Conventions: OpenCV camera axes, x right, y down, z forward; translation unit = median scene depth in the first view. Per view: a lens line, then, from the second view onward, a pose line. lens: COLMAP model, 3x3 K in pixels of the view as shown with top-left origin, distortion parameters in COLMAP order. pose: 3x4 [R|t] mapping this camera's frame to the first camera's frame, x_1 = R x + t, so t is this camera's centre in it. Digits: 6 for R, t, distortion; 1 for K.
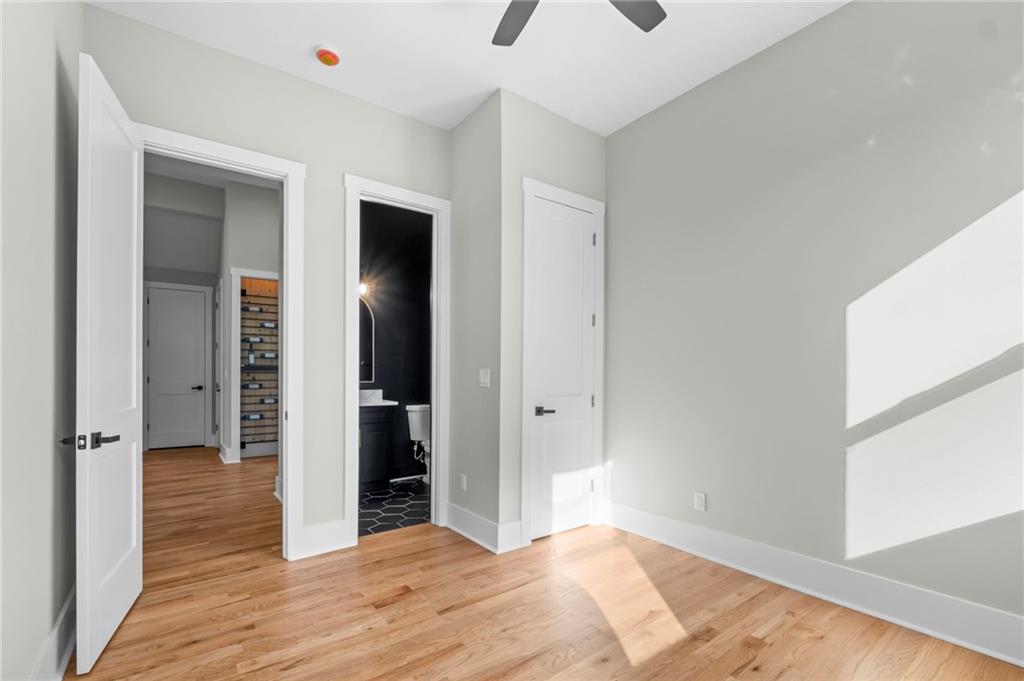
lens RADIAL K [[454.6, 0, 512.3], [0, 454.6, 359.5], [0, 0, 1]] dist [-0.001061, -0.000212]
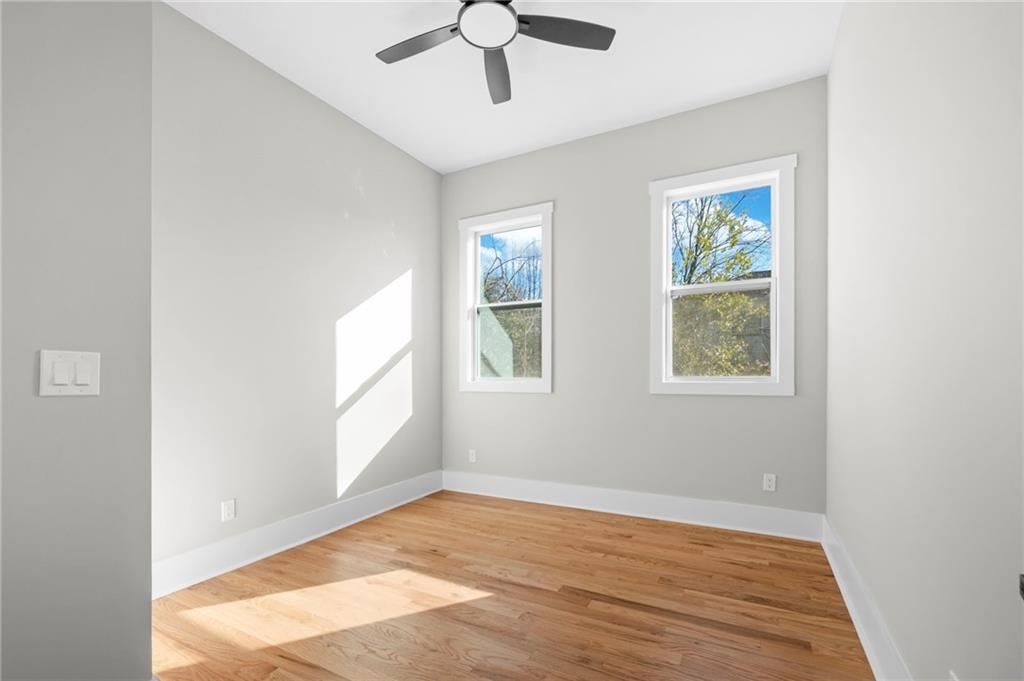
lens RADIAL K [[454.6, 0, 512.3], [0, 454.6, 359.5], [0, 0, 1]] dist [-0.001061, -0.000212]
pose [[-0.424868, 0.026218, 0.904876, -0.799266], [-0.023951, 0.998905, -0.040188, 0.049952], [-0.904939, -0.038747, -0.423774, 1.112387]]
